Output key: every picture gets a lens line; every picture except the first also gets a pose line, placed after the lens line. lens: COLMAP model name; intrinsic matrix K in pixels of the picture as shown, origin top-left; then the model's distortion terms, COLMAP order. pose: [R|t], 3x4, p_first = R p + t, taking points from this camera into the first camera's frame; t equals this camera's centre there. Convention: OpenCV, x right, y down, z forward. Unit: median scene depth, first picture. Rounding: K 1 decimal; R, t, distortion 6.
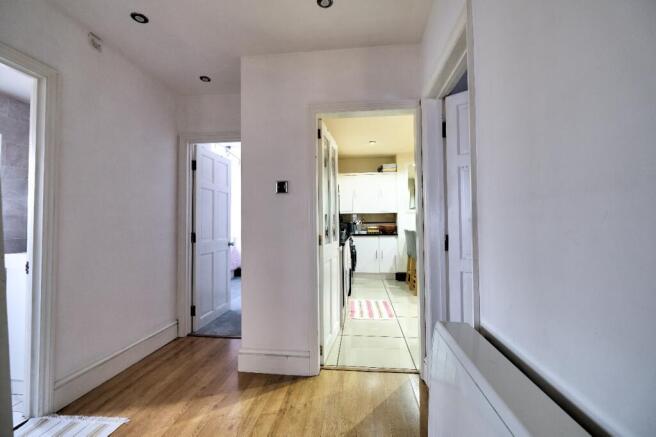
lens RADIAL K [[284.9, 0, 329.6], [0, 284.9, 214.0], [0, 0, 1]] dist [-0.003817, -0.000239]
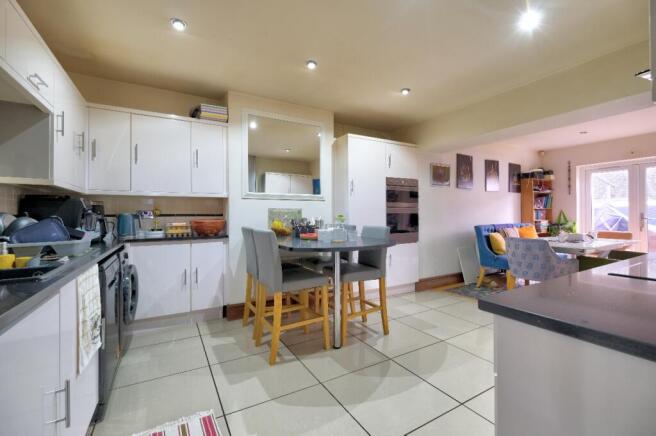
lens RADIAL K [[284.9, 0, 331.0], [0, 284.9, 214.0], [0, 0, 1]] dist [-0.003817, -0.000239]
pose [[0.803288, 0.009466, 0.595515, 0.069287], [-0.018686, 0.999782, 0.009313, 0.018619], [-0.595297, -0.018609, 0.803290, 0.432903]]
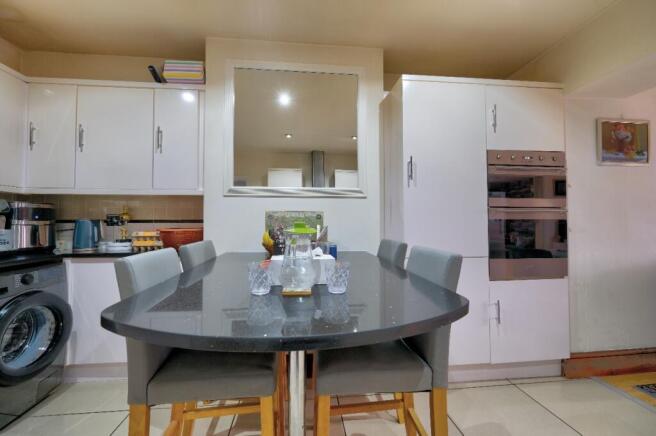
lens RADIAL K [[284.9, 0, 333.1], [0, 284.9, 212.1], [0, 0, 1]] dist [-0.003817, -0.000239]
pose [[0.976212, 0.017518, 0.216108, 0.318304], [-0.016439, 0.999842, -0.006791, 0.017206], [-0.216193, 0.003077, 0.976346, 0.598757]]
